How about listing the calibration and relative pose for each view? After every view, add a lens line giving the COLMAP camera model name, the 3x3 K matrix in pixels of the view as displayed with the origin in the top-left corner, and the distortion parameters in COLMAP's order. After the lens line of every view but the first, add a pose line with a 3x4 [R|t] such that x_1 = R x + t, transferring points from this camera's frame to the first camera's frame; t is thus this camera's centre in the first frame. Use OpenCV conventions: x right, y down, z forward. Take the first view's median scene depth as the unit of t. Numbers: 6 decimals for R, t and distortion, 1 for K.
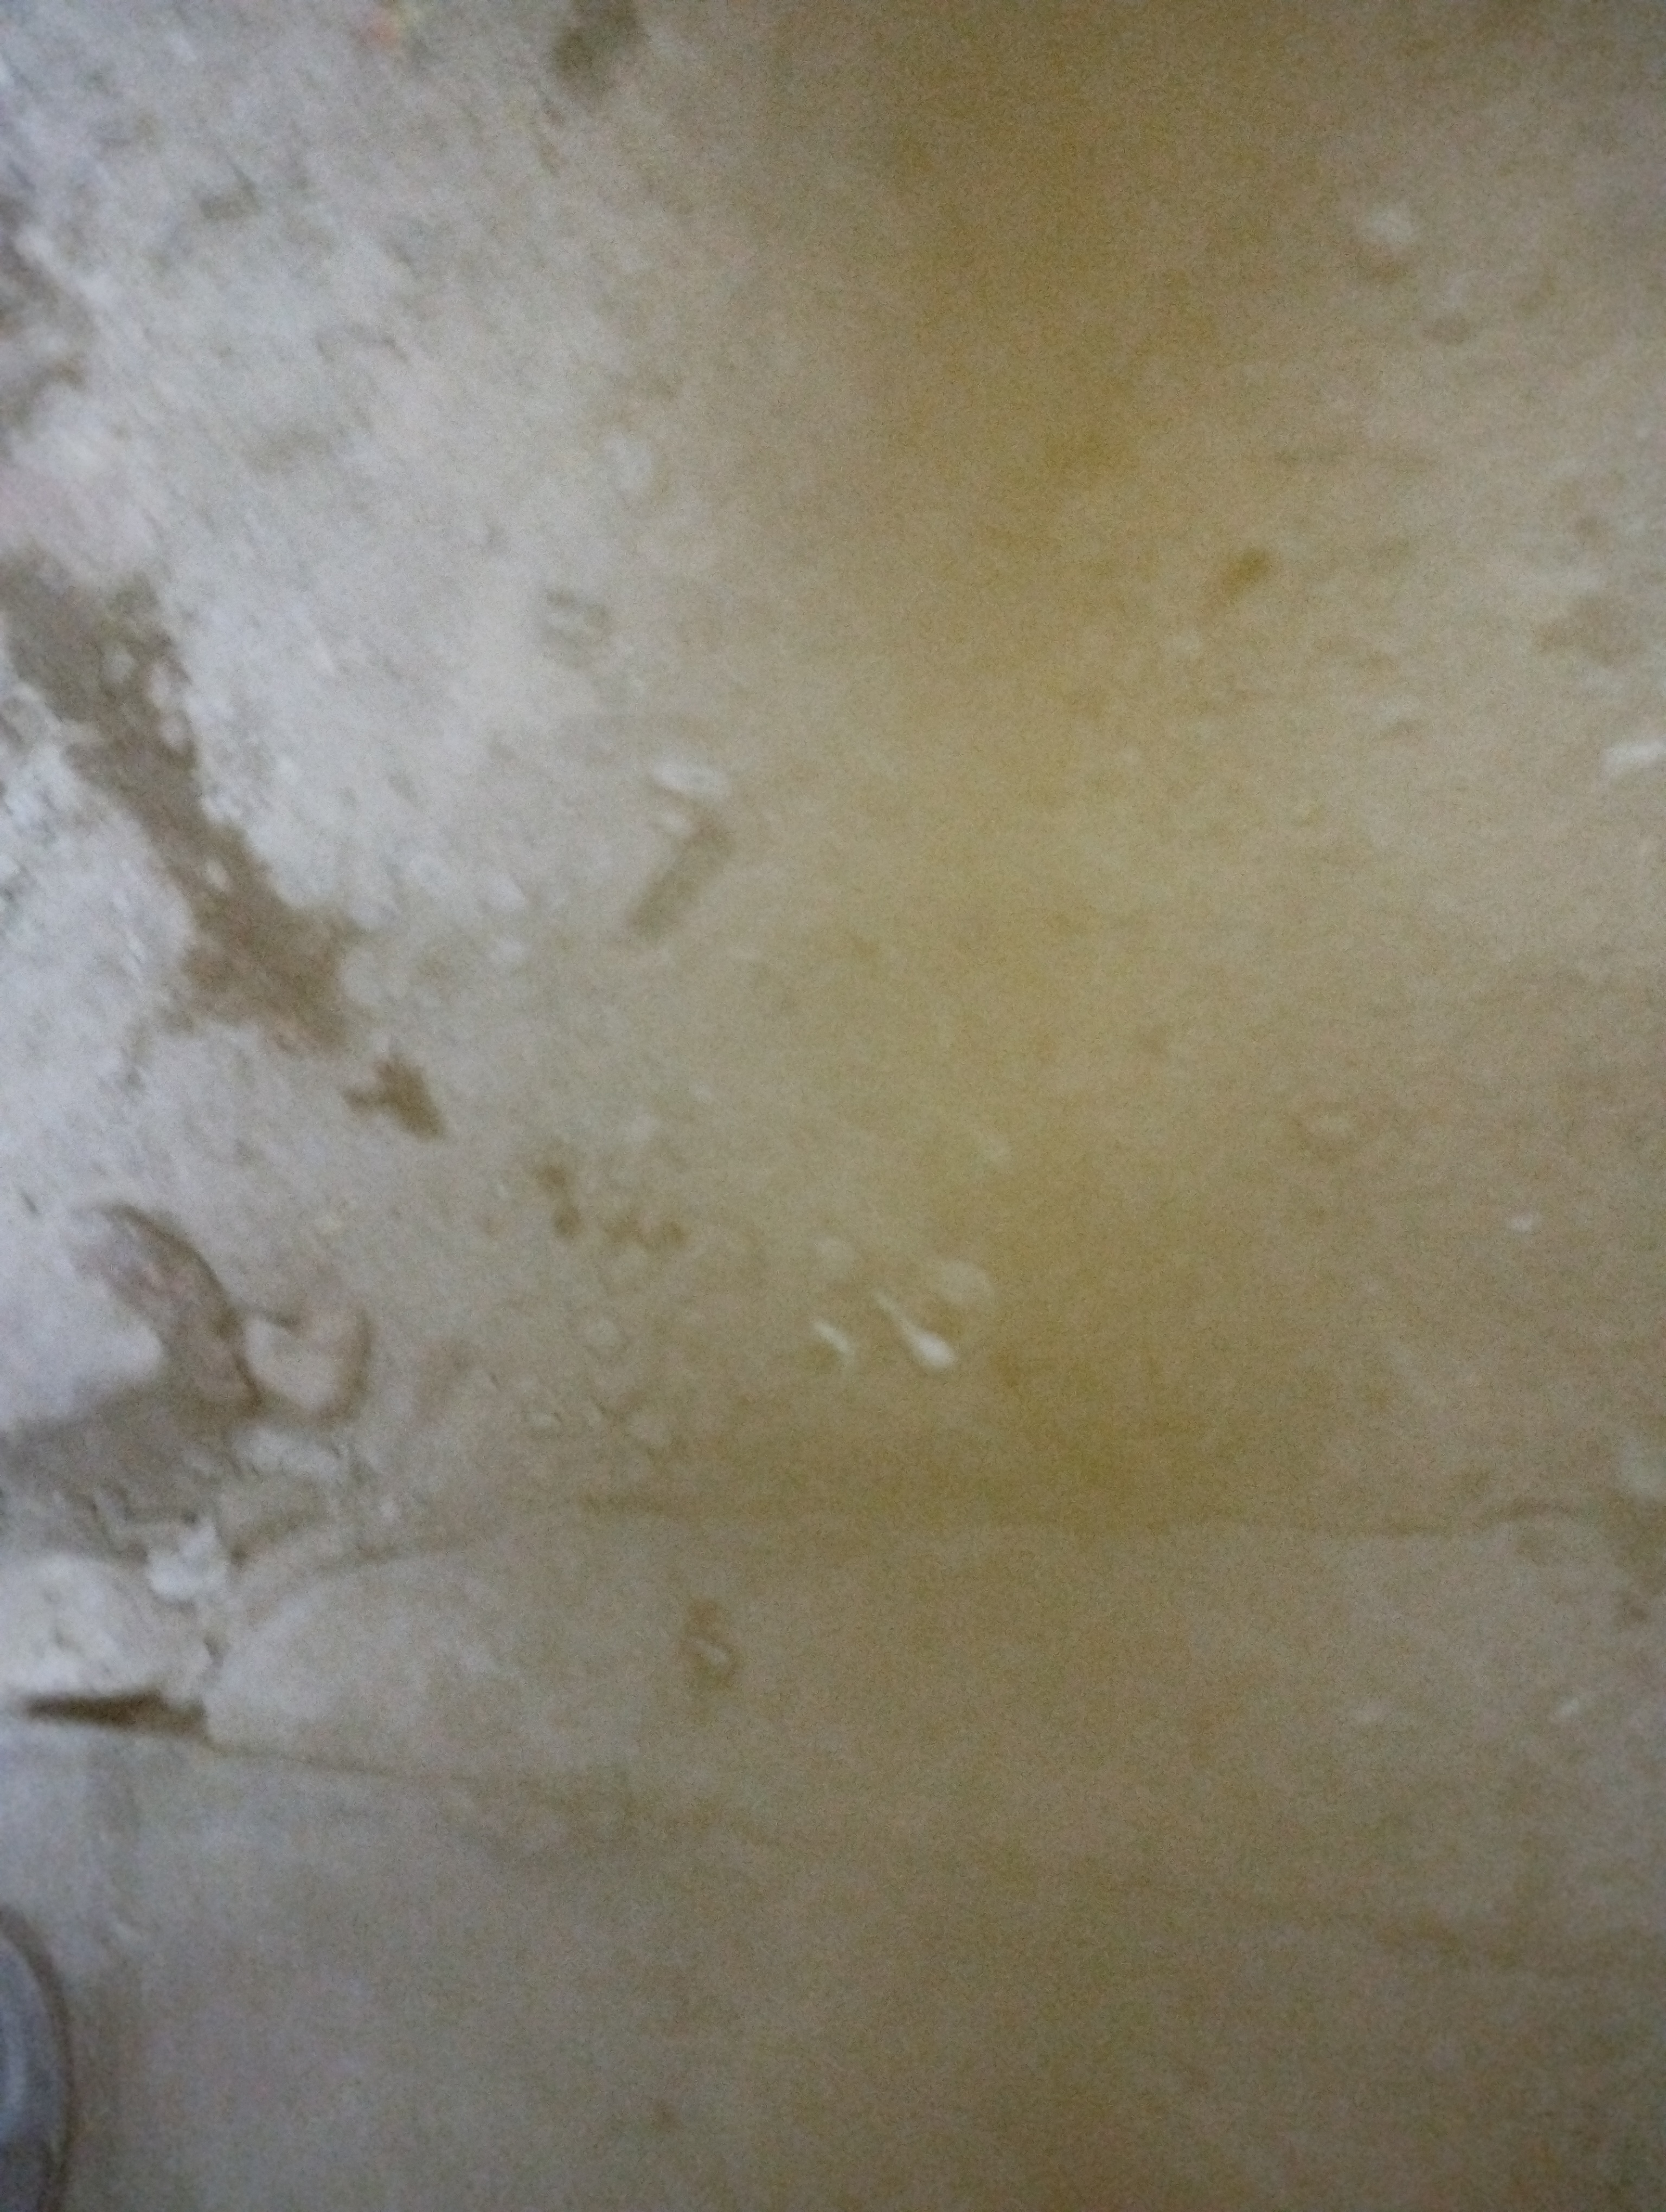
lens RADIAL K [[1867.3, 0, 818.9], [0, 1867.3, 1105.4], [0, 0, 1]] dist [0.070106, -0.143240]
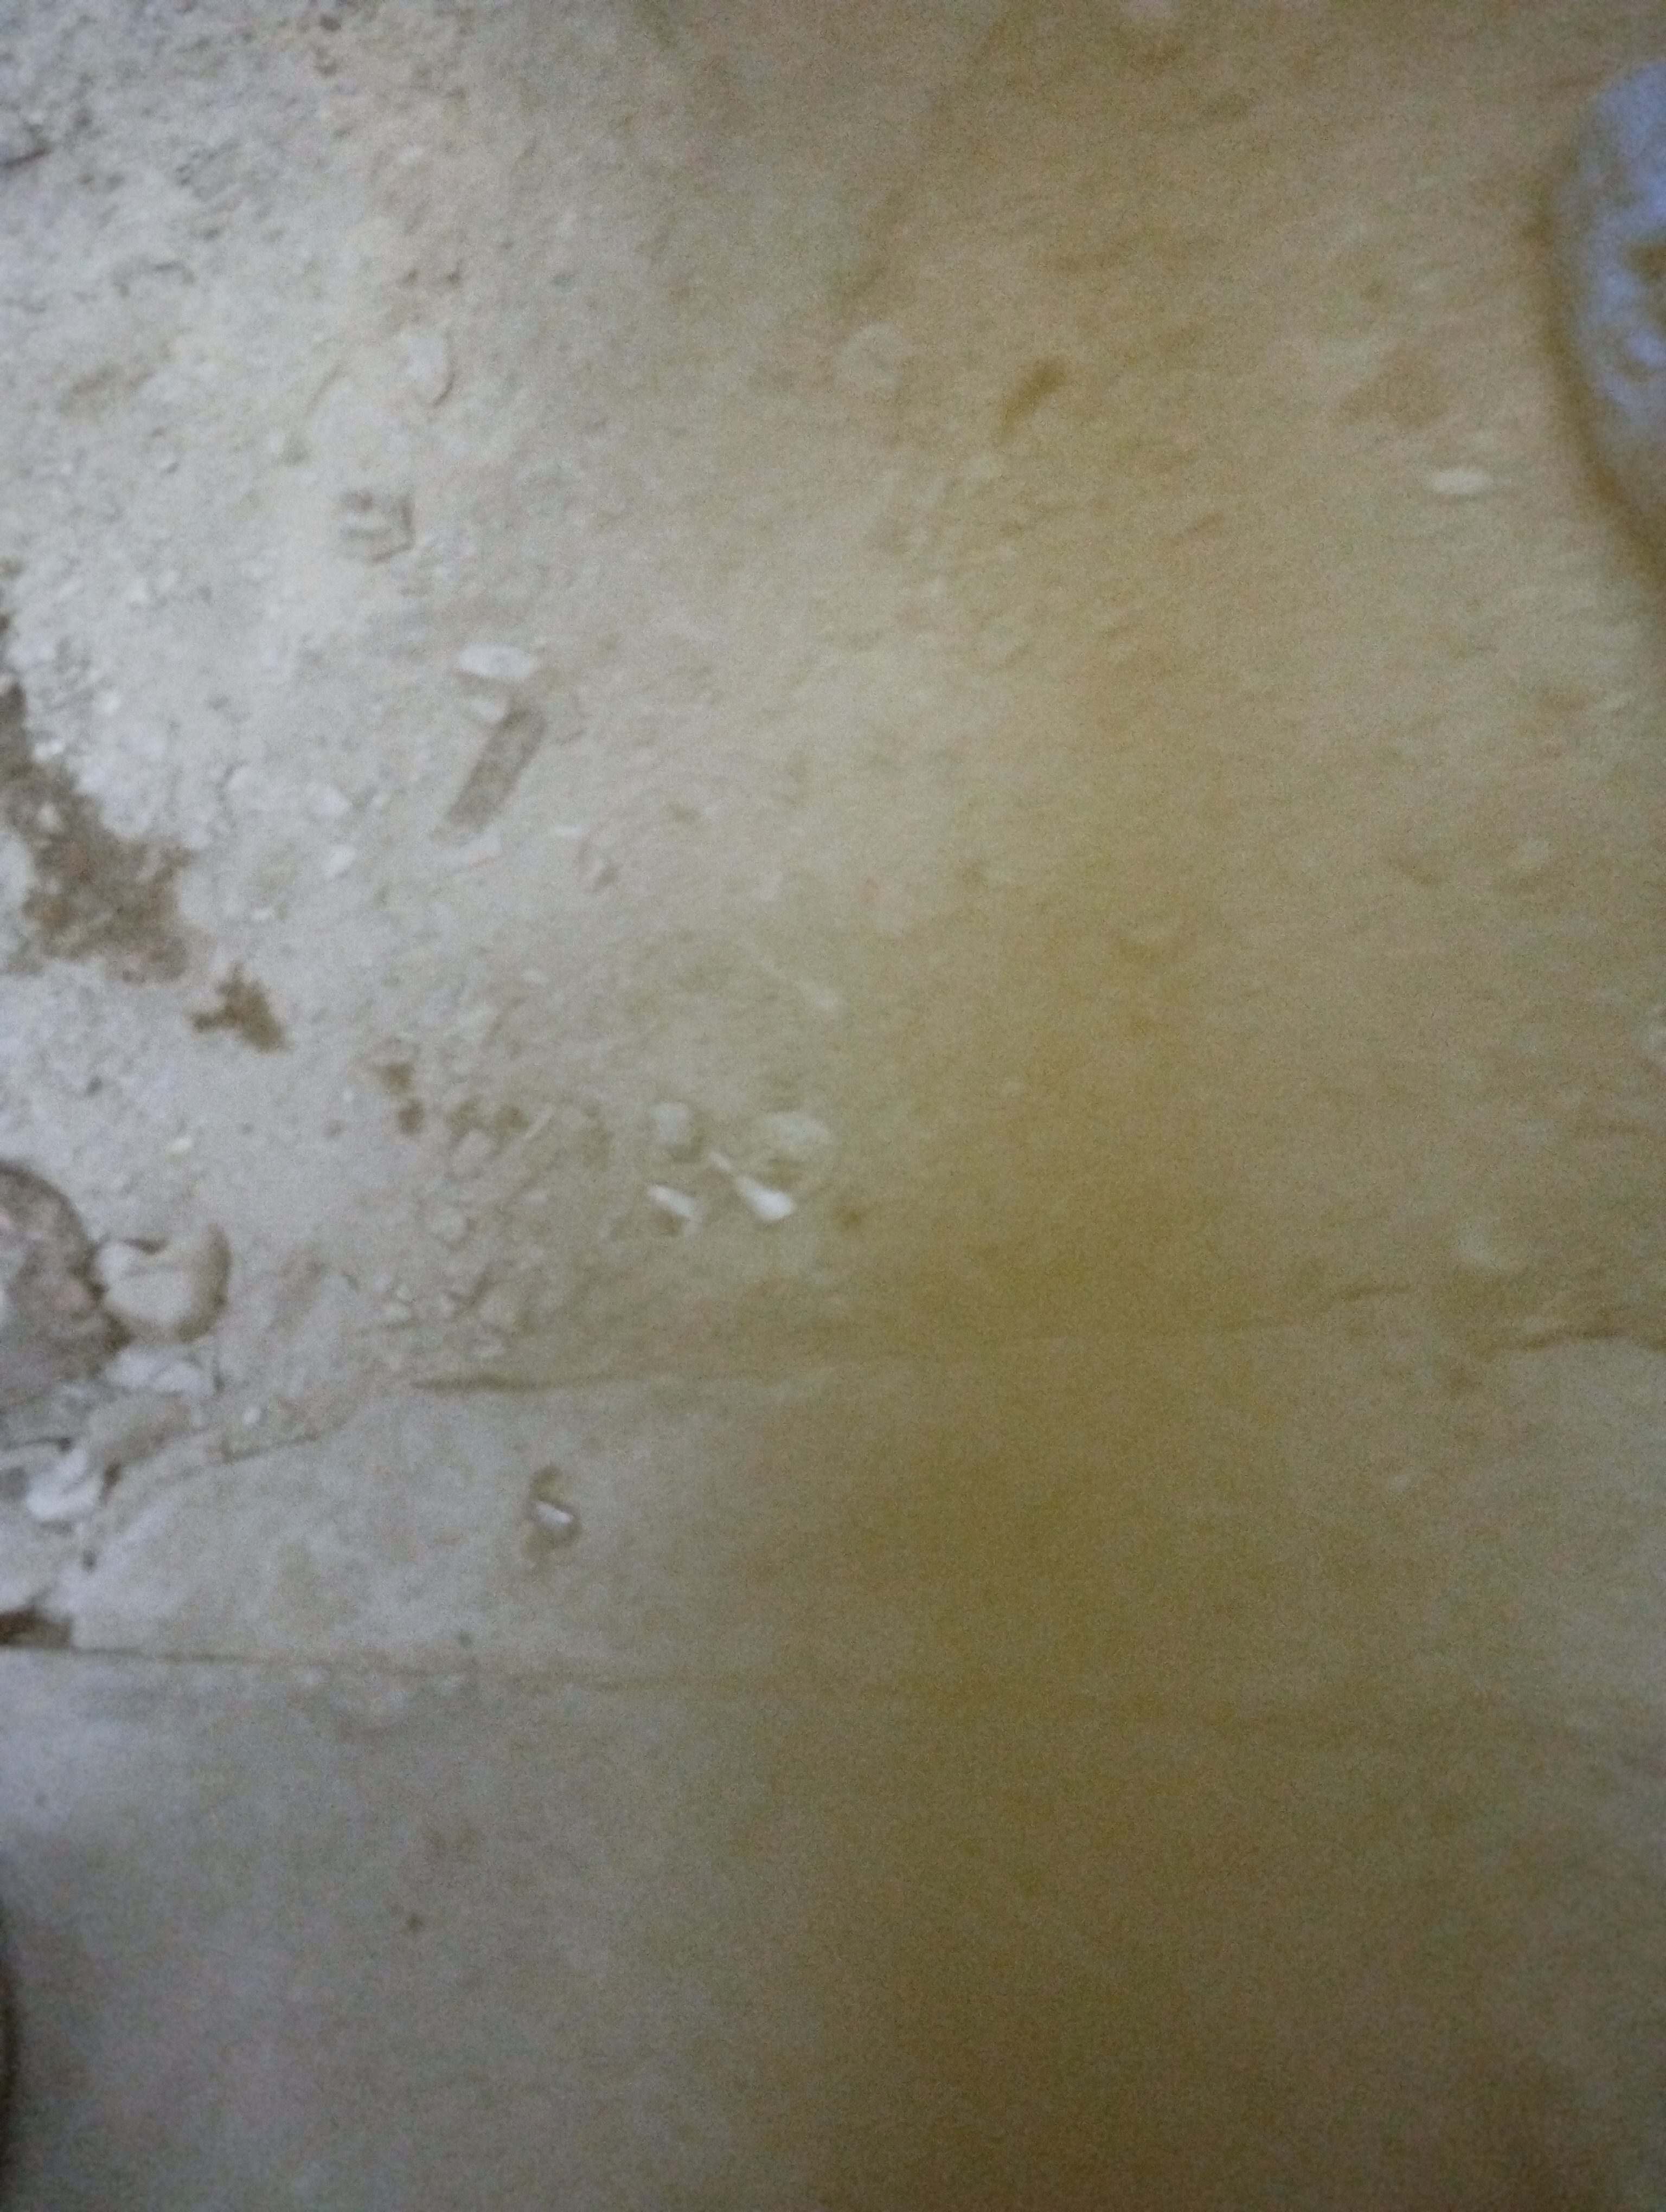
lens RADIAL K [[1867.3, 0, 822.3], [0, 1867.3, 1120.7], [0, 0, 1]] dist [0.070106, -0.143240]
pose [[0.993462, -0.102081, -0.051111, 0.131280], [0.103414, 0.994345, 0.024145, 0.060914], [0.048357, -0.029273, 0.998401, 0.013203]]
